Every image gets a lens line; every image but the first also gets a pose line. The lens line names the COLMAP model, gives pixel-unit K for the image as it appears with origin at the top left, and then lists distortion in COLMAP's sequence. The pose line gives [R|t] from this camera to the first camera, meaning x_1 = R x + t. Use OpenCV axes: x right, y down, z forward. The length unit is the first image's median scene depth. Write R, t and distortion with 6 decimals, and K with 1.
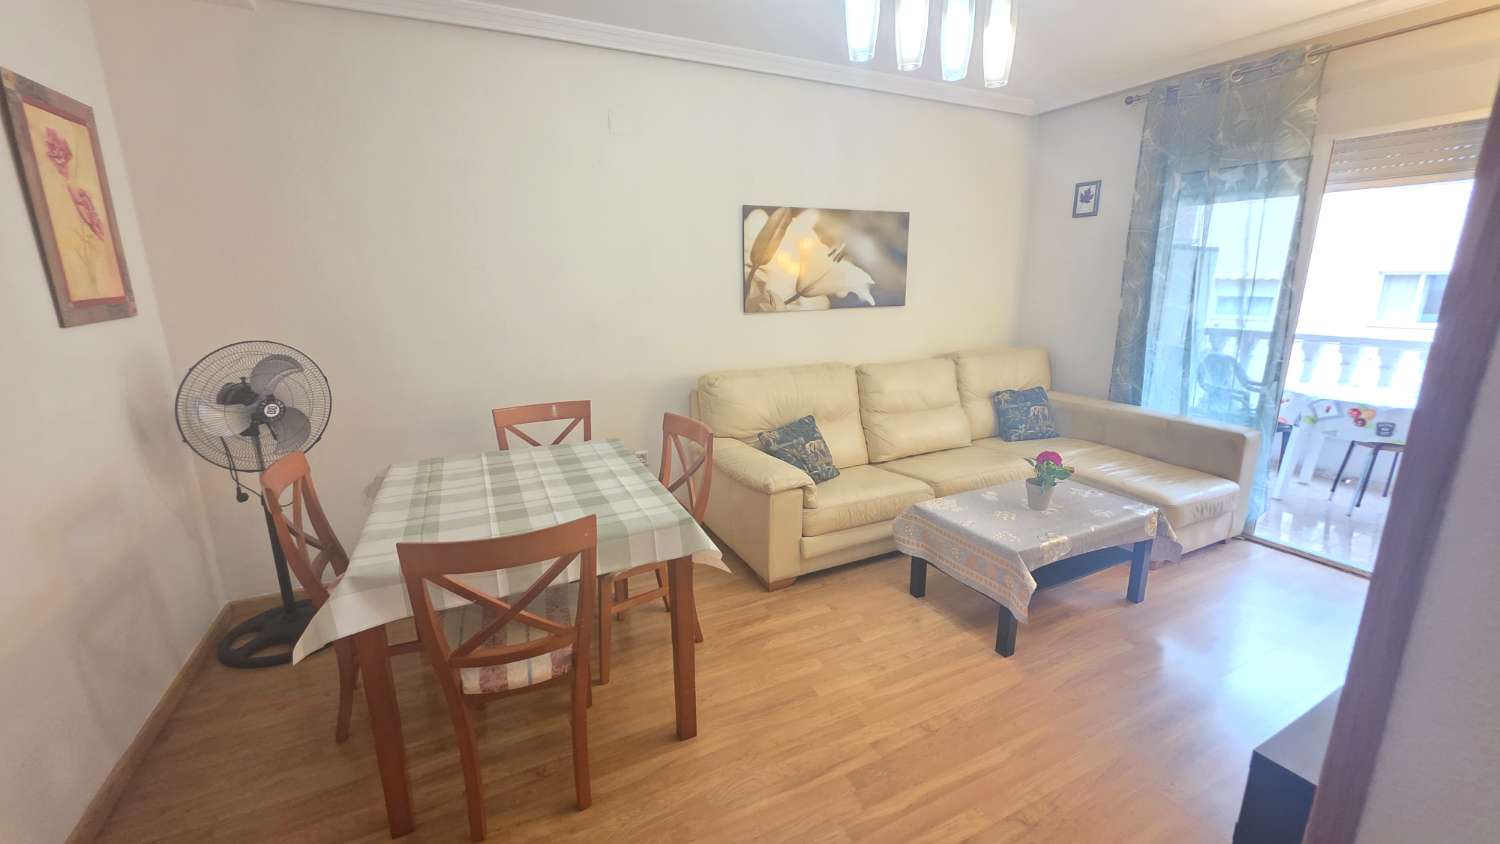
lens RADIAL K [[597.2, 0, 753.4], [0, 597.2, 419.9], [0, 0, 1]] dist [0.000474, -0.000208]
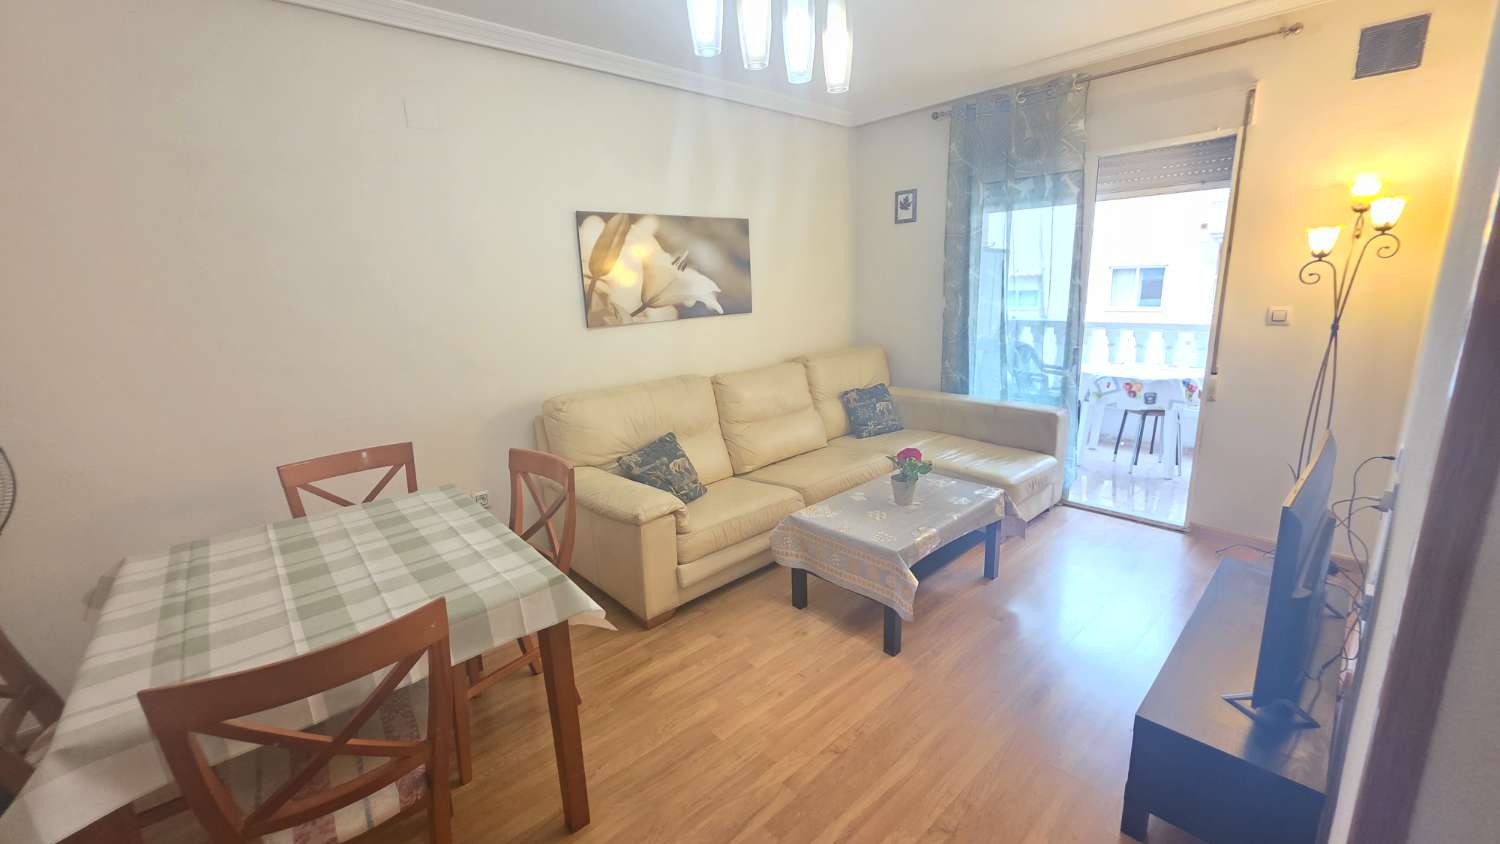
lens RADIAL K [[597.2, 0, 753.2], [0, 597.2, 419.1], [0, 0, 1]] dist [0.000474, -0.000208]
pose [[0.960915, -0.089682, 0.261914, -0.023613], [0.092767, 0.995688, 0.000590, -0.016707], [-0.260837, 0.023730, 0.965091, 0.050825]]
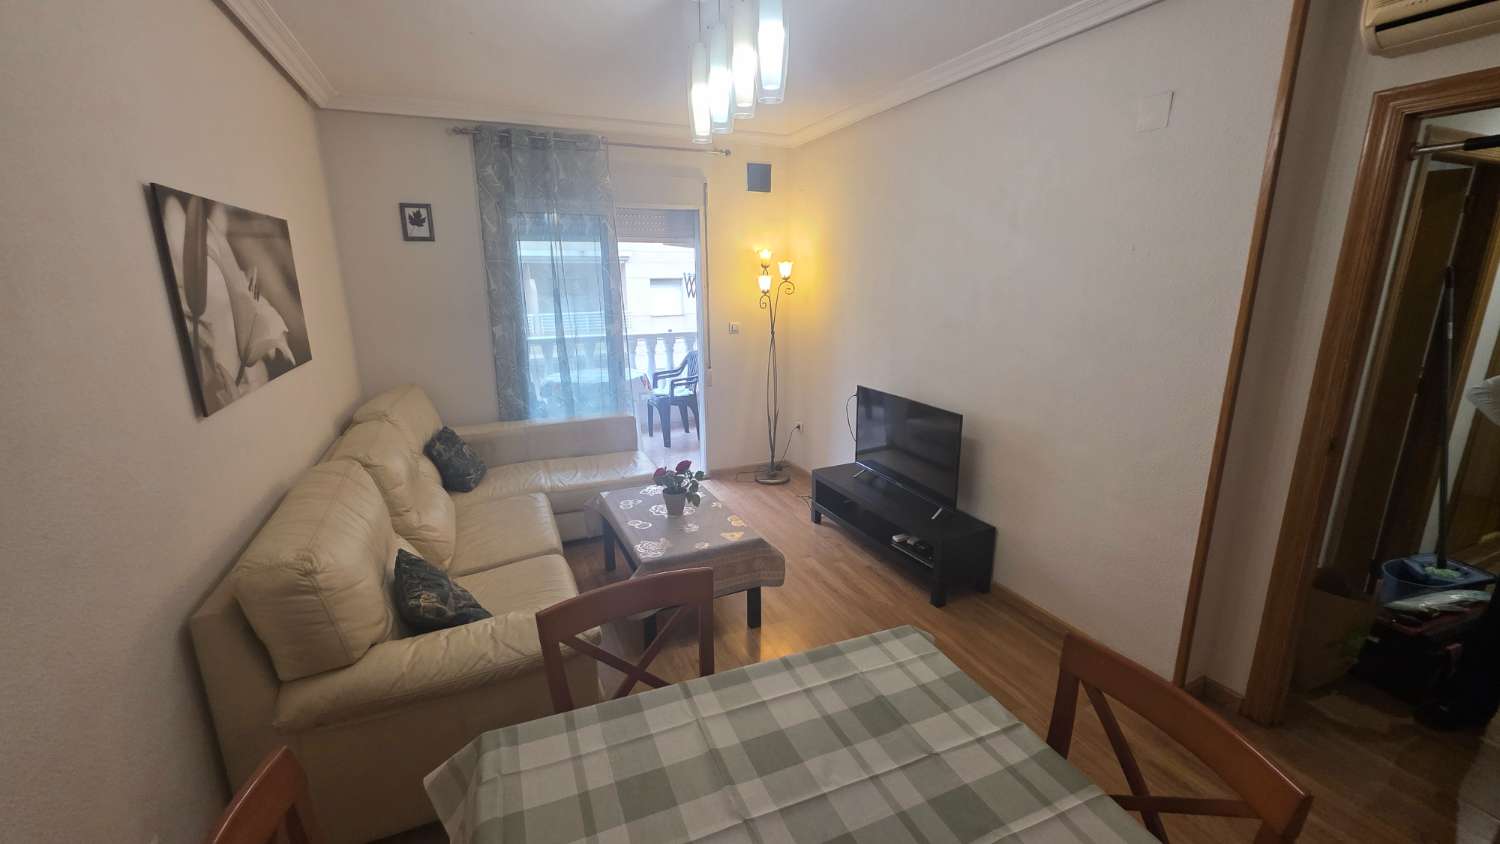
lens RADIAL K [[597.2, 0, 737.9], [0, 597.2, 423.1], [0, 0, 1]] dist [0.000474, -0.000208]
pose [[0.064538, -0.236293, 0.969536, -0.438030], [0.238544, 0.947048, 0.214933, -0.174426], [-0.968985, 0.217406, 0.117487, 0.539416]]
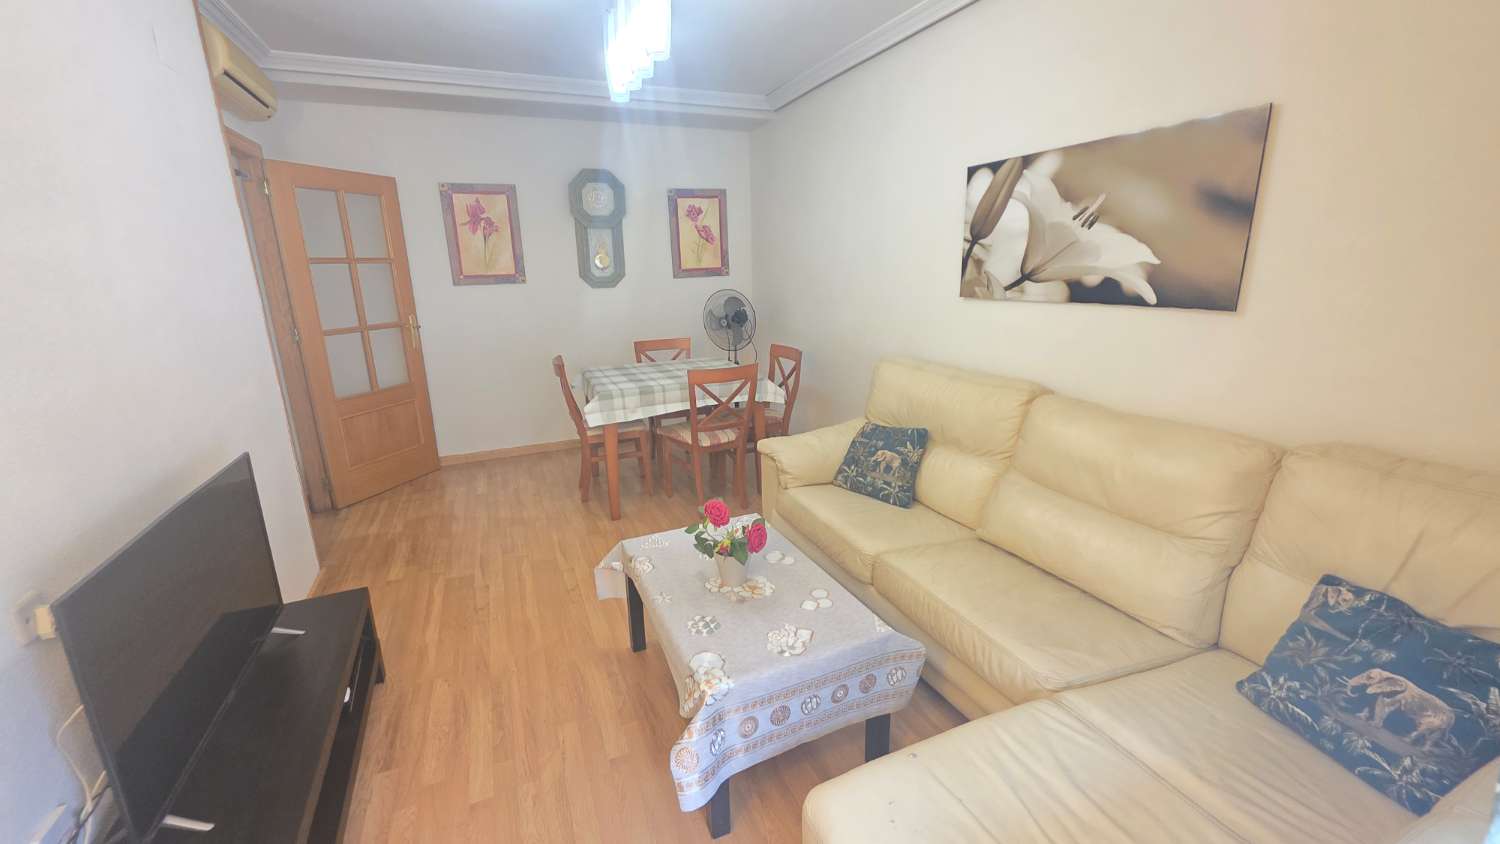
lens RADIAL K [[597.2, 0, 751.3], [0, 597.2, 415.5], [0, 0, 1]] dist [0.000474, -0.000208]
pose [[-0.046098, 0.258341, -0.964953, 0.850172], [-0.209116, 0.942081, 0.262208, -0.179844], [0.976804, 0.213875, 0.010595, 0.733085]]
